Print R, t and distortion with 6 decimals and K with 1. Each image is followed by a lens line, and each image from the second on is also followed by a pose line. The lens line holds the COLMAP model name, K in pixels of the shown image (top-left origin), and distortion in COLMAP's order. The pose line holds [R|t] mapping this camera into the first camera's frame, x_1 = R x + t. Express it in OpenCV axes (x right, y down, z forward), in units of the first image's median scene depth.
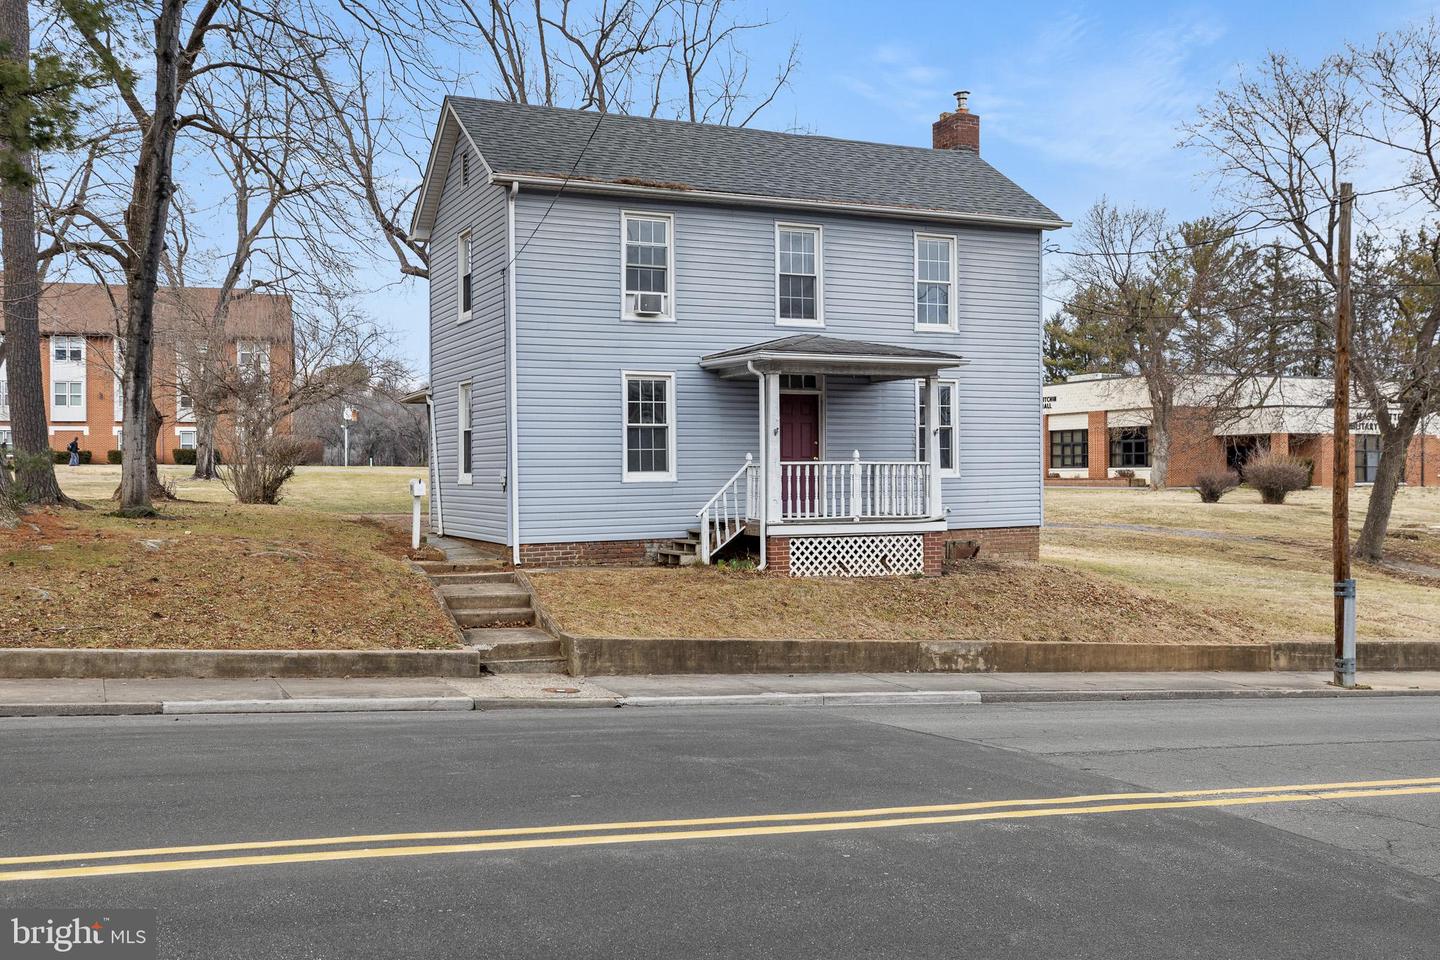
lens RADIAL K [[1368.8, 0, 723.4], [0, 1368.8, 481.9], [0, 0, 1]] dist [0.004231, 0.000000]
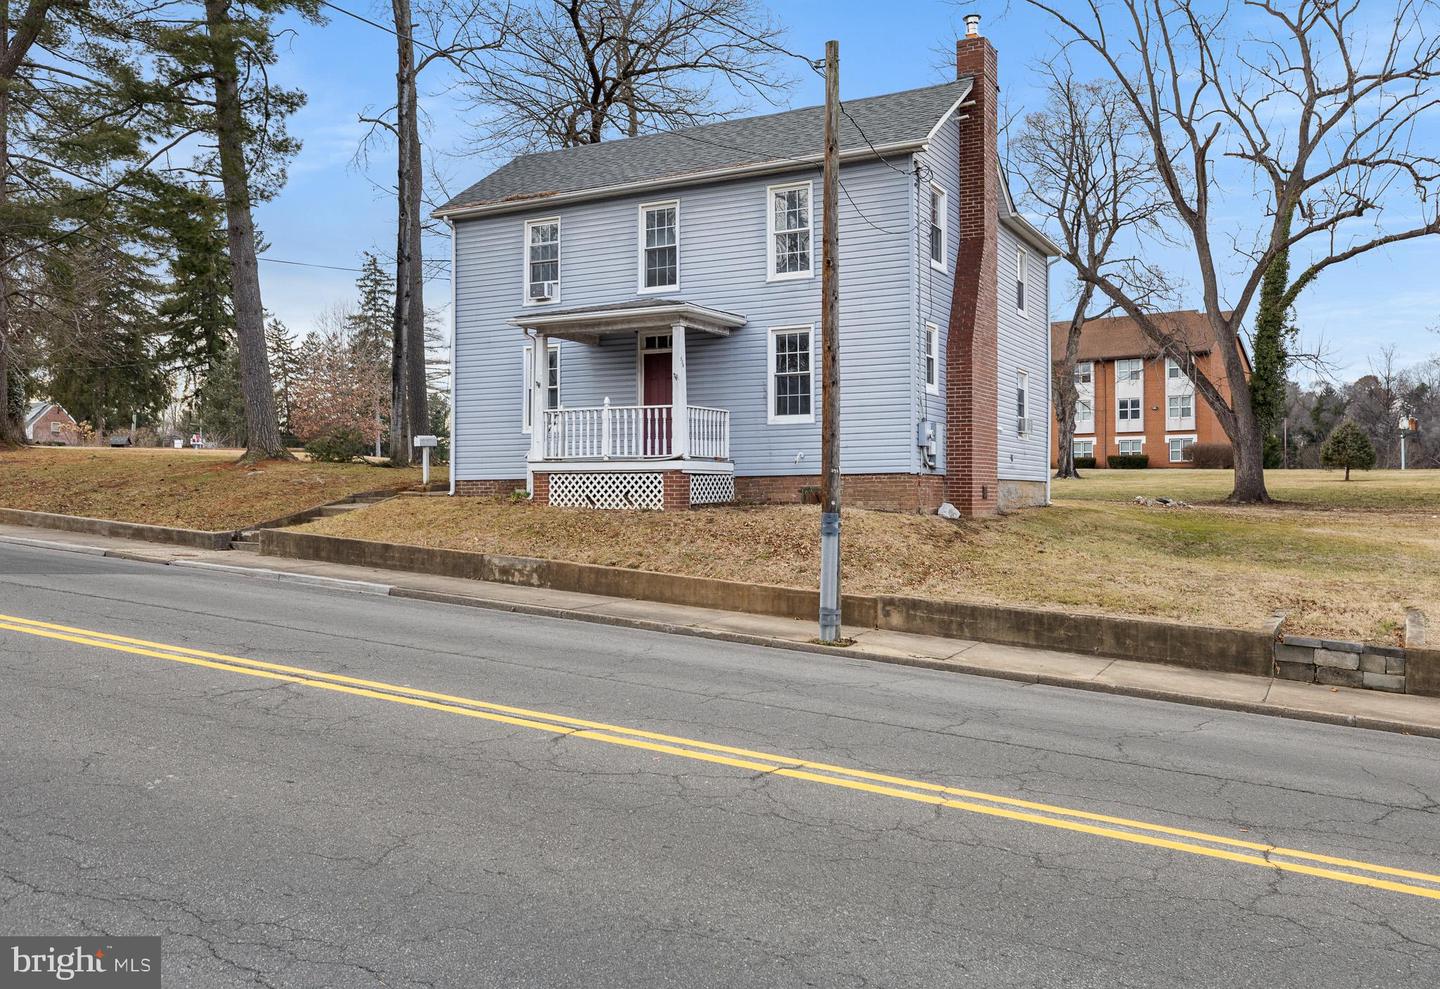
lens RADIAL K [[1233.1, 0, 726.8], [0, 1233.1, 488.4], [0, 0, 1]] dist [-0.003402, -0.012884]
pose [[0.594629, 0.000111, -0.804000, 0.969045], [-0.008279, 0.999948, -0.005985, 0.057071], [0.803957, 0.010215, 0.594599, 0.473335]]
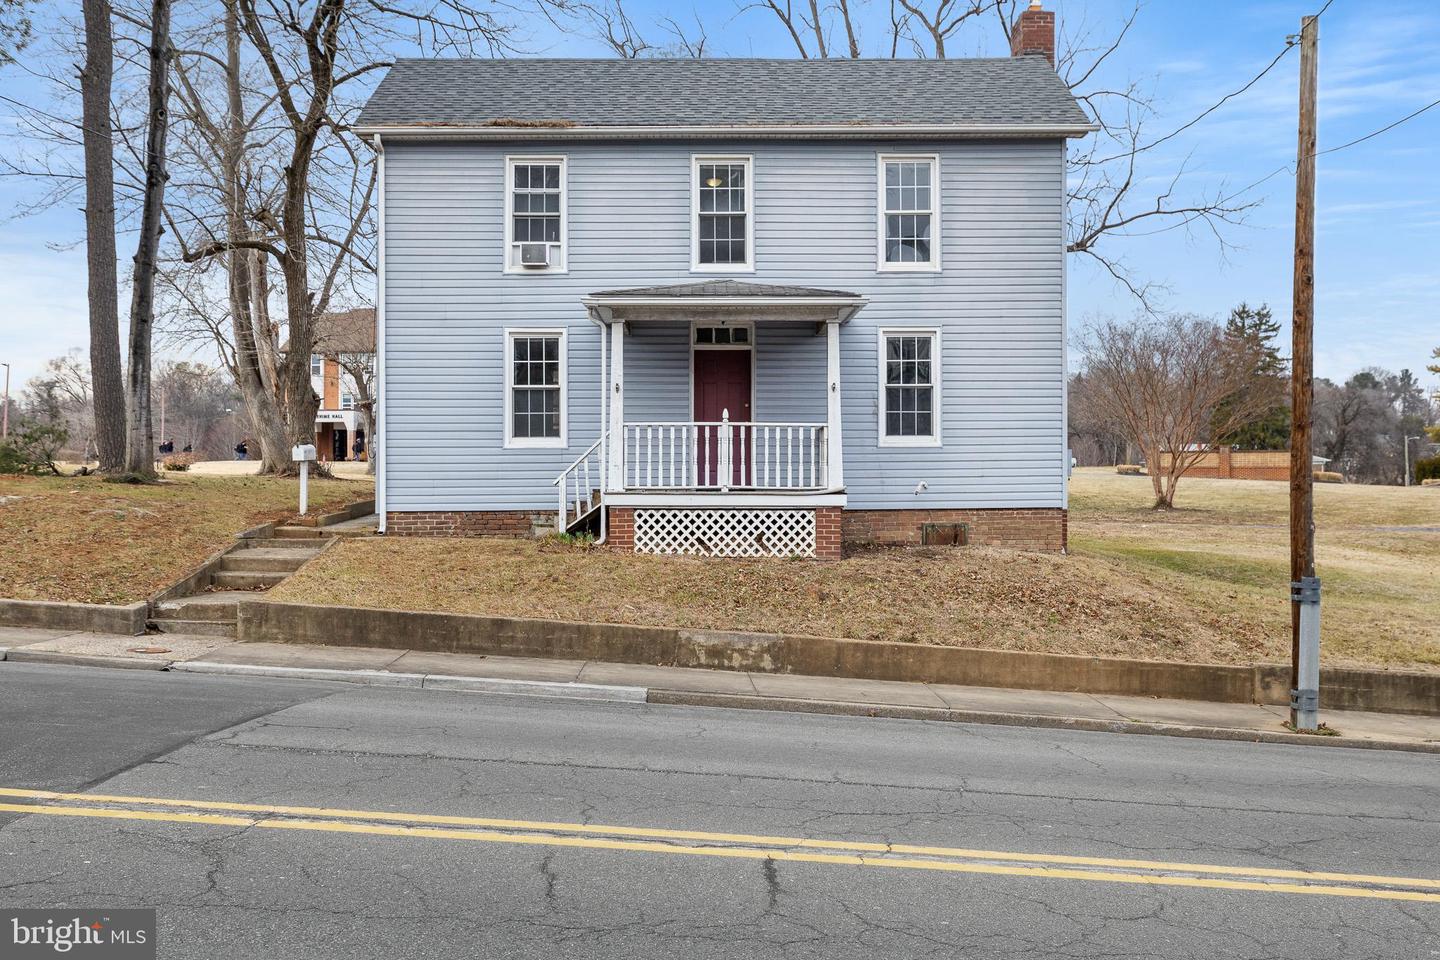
lens RADIAL K [[1368.8, 0, 710.1], [0, 1368.8, 485.1], [0, 0, 1]] dist [0.004231, 0.000000]
pose [[0.906503, 0.007175, -0.422139, 0.448224], [-0.008853, 0.999959, -0.002016, 0.026092], [0.422107, 0.005565, 0.906529, 0.218244]]
